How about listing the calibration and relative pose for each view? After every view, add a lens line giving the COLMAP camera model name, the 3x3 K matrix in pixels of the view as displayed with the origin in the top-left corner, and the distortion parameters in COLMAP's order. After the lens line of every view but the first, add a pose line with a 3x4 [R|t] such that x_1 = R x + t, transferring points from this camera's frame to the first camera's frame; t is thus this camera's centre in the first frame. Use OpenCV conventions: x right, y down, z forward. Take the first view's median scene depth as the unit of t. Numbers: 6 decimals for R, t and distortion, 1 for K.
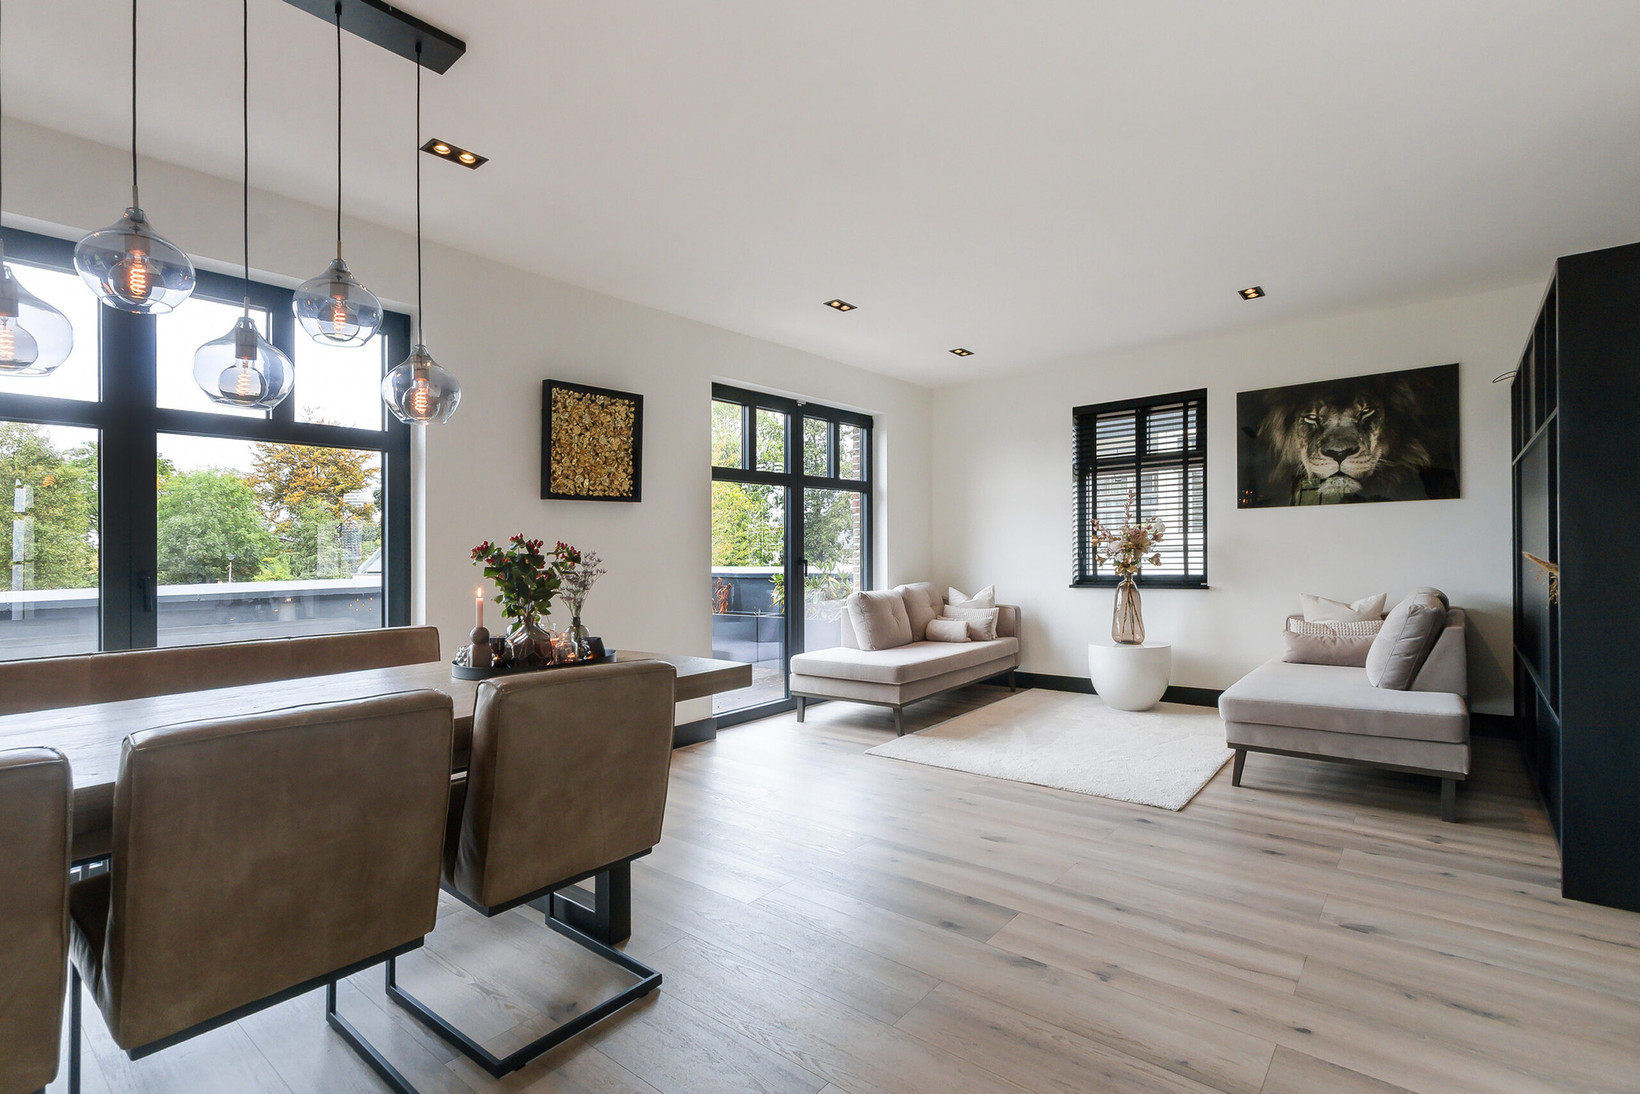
lens RADIAL K [[782.9, 0, 785.3], [0, 782.9, 551.8], [0, 0, 1]] dist [0.008614, -0.003136]
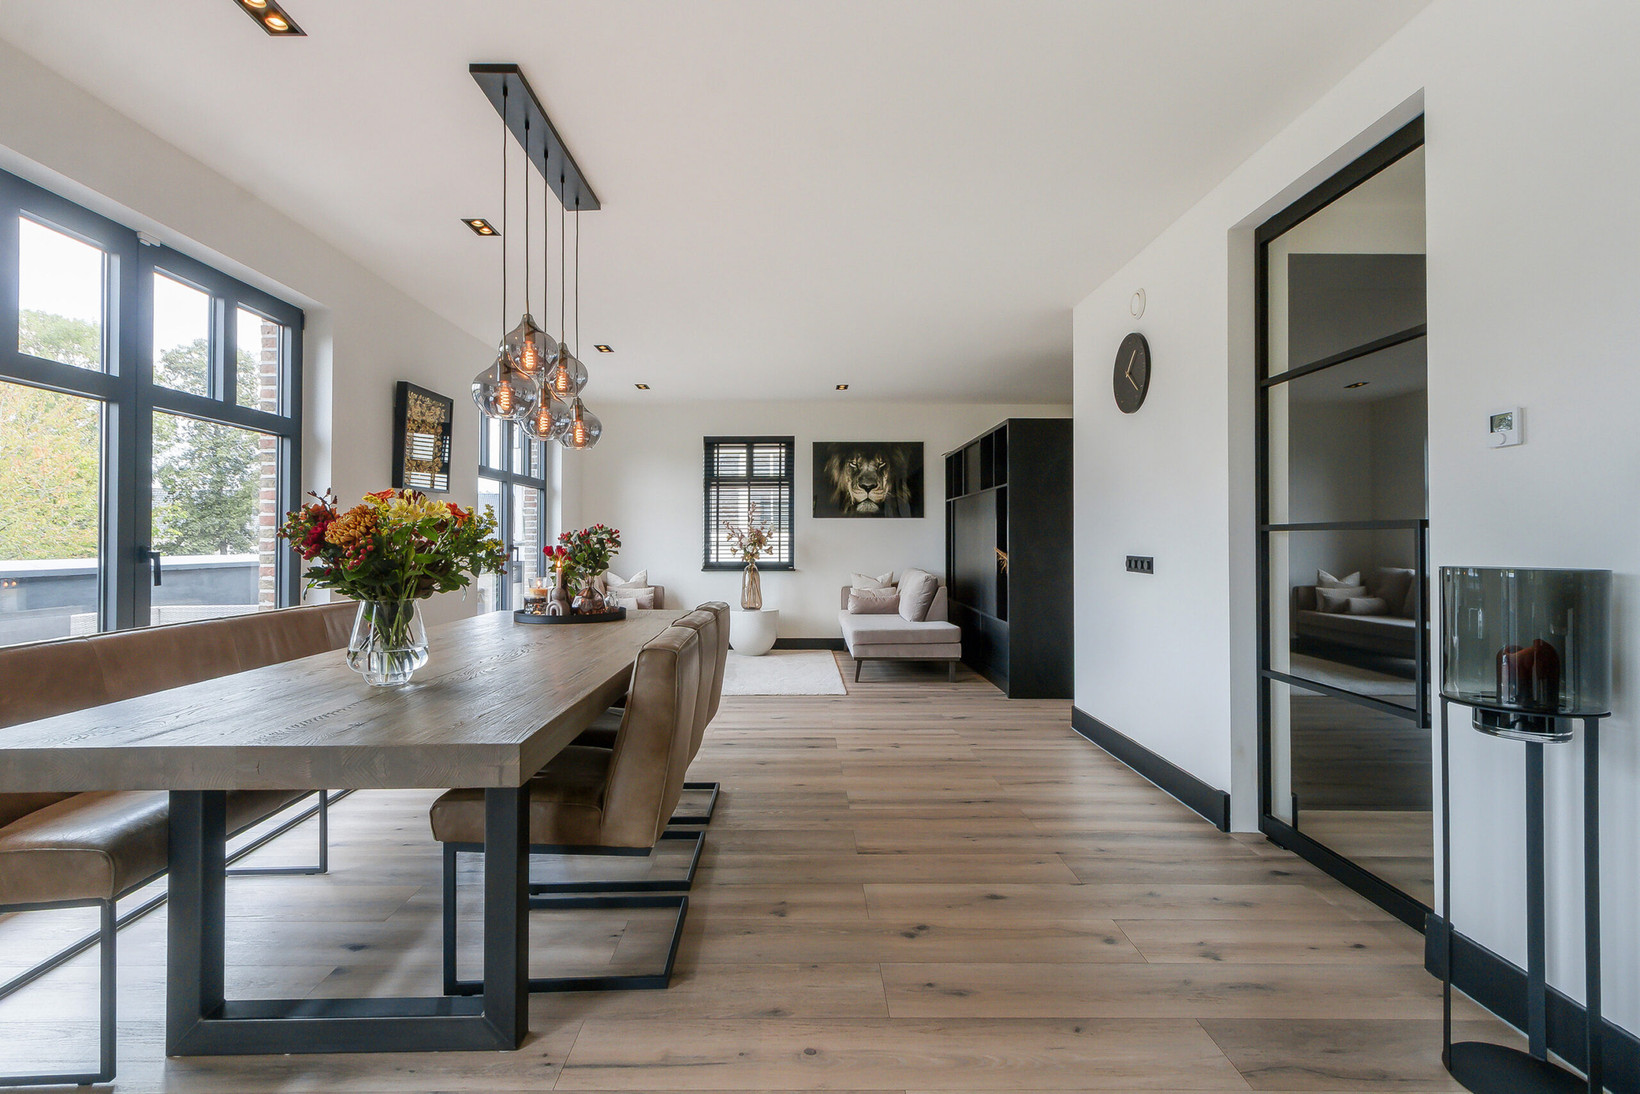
lens RADIAL K [[782.9, 0, 810.9], [0, 782.9, 526.4], [0, 0, 1]] dist [0.008614, -0.003136]
pose [[0.765229, 0.031454, 0.642989, -0.437351], [-0.015457, 0.999415, -0.030495, 0.008930], [-0.643573, 0.013397, 0.765268, -0.176880]]
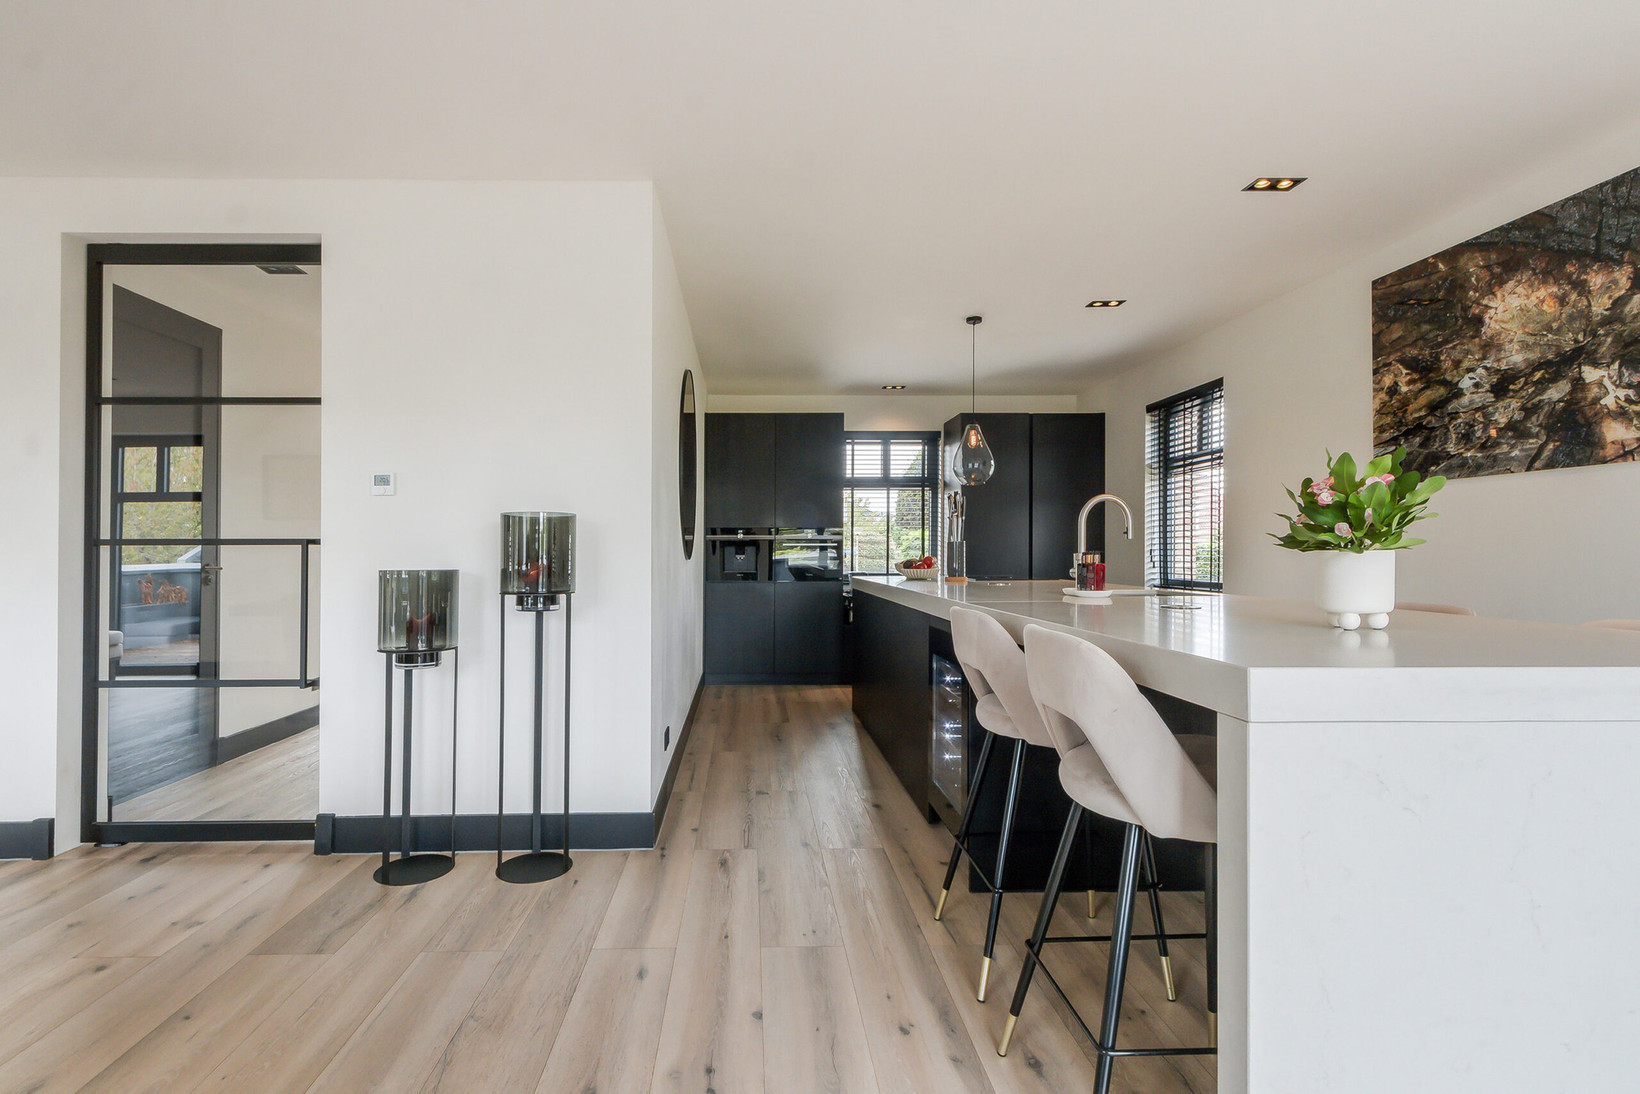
lens RADIAL K [[782.9, 0, 754.5], [0, 782.9, 536.1], [0, 0, 1]] dist [0.008614, -0.003136]
pose [[-0.664904, 0.039270, 0.745896, -0.594361], [0.015601, 0.999129, -0.038695, 0.013986], [-0.746766, -0.014092, -0.664937, 0.101265]]
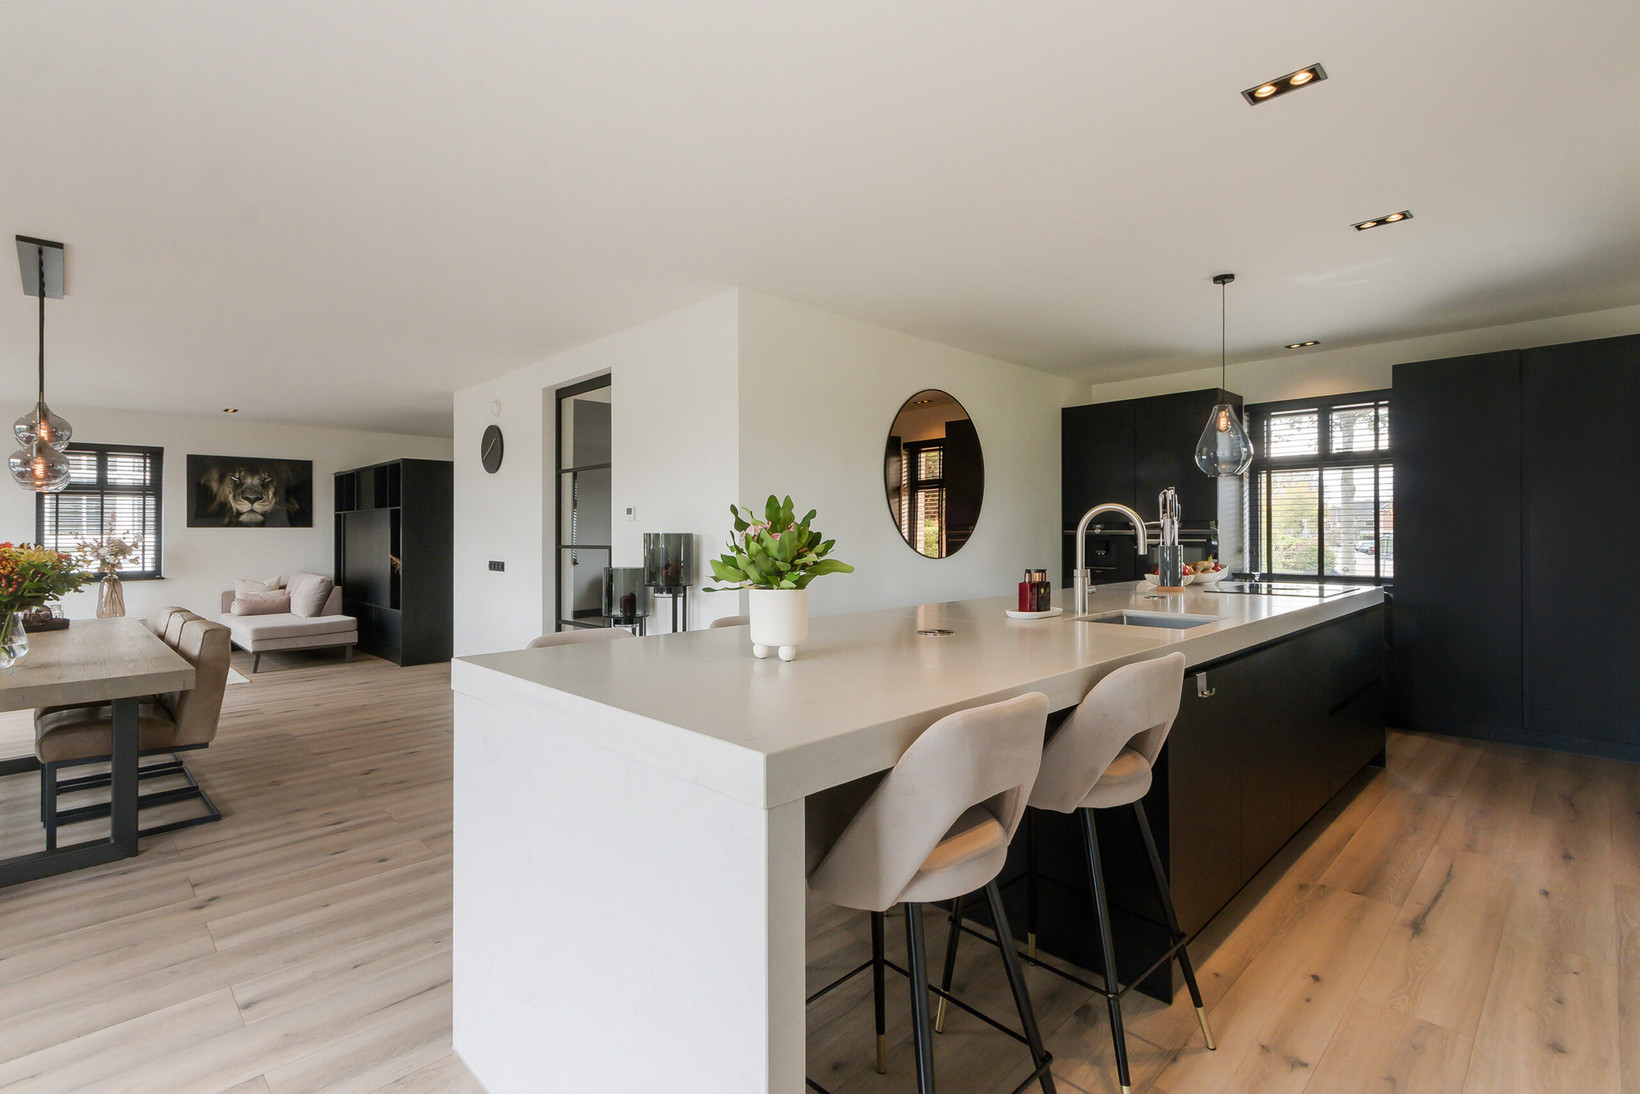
lens RADIAL K [[782.9, 0, 809.1], [0, 782.9, 523.3], [0, 0, 1]] dist [0.008614, -0.003136]
pose [[0.105514, 0.029824, 0.993970, -0.938639], [0.002309, 0.999540, -0.030236, -0.013008], [-0.994415, 0.005485, 0.105397, -0.451434]]
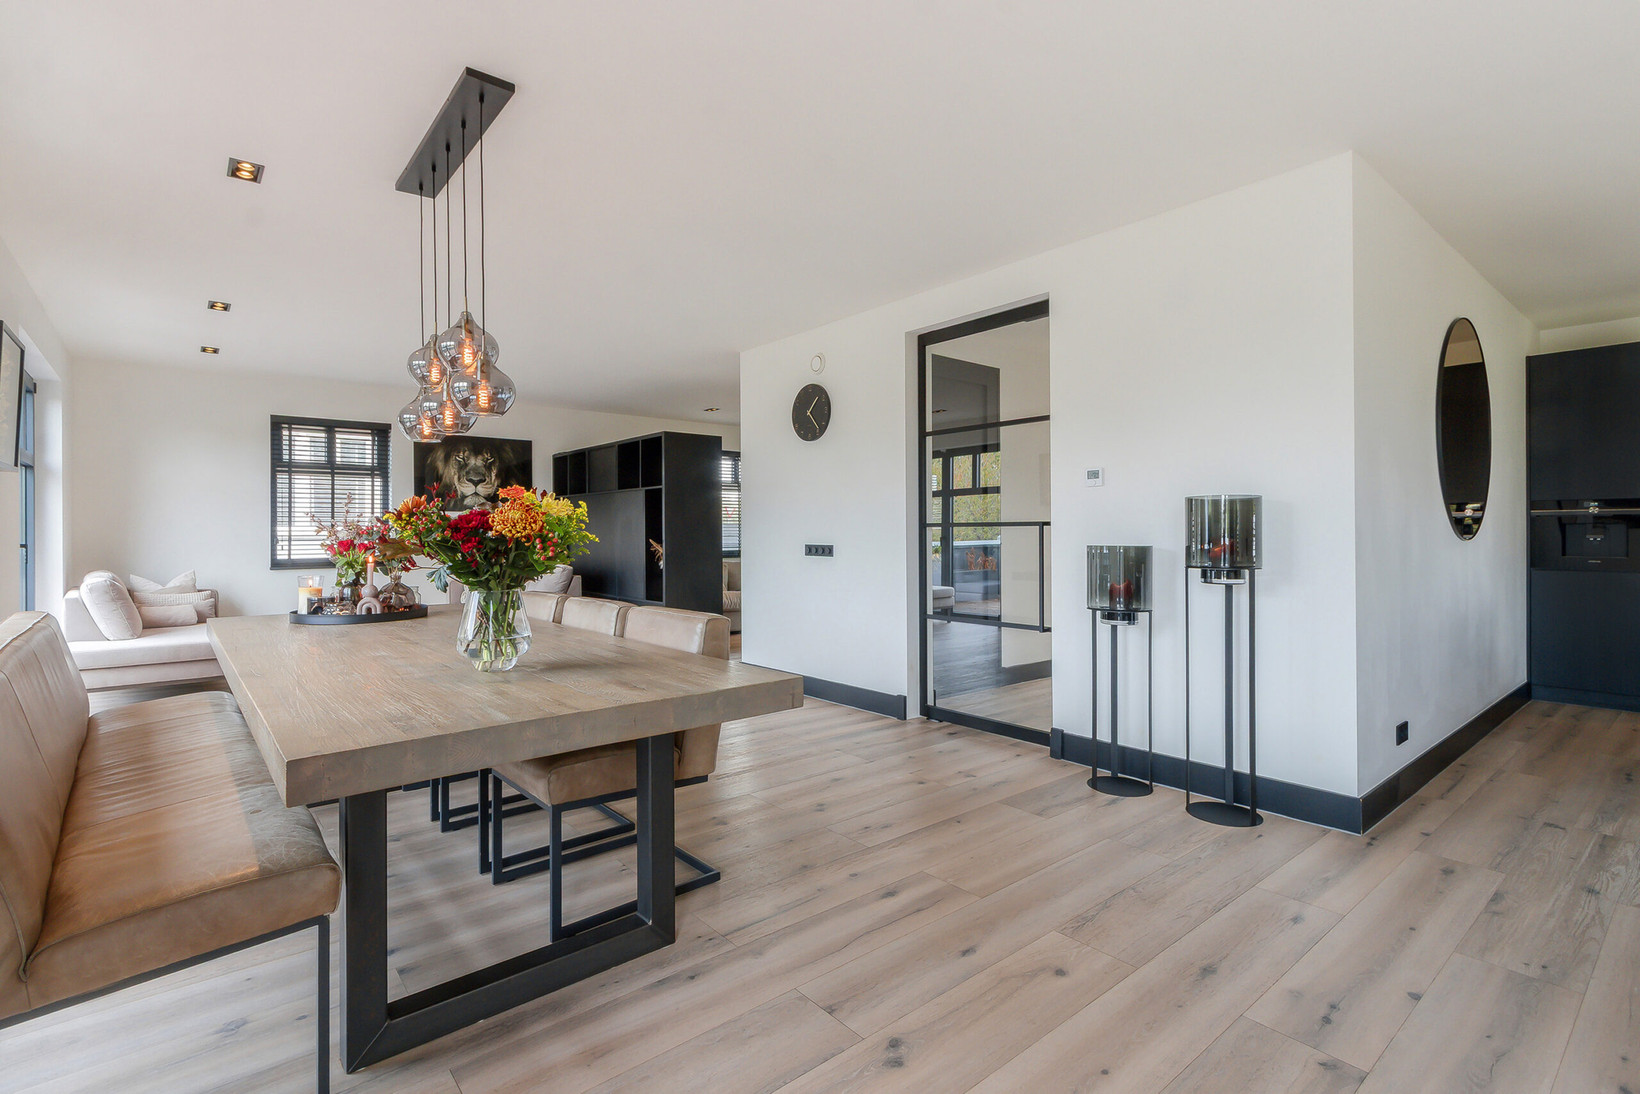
lens RADIAL K [[782.9, 0, 790.3], [0, 782.9, 515.3], [0, 0, 1]] dist [0.008614, -0.003136]
pose [[0.181921, 0.045789, 0.982246, -0.768027], [-0.002015, 0.998930, -0.046193, 0.018900], [-0.983311, 0.006425, 0.181819, 0.062908]]
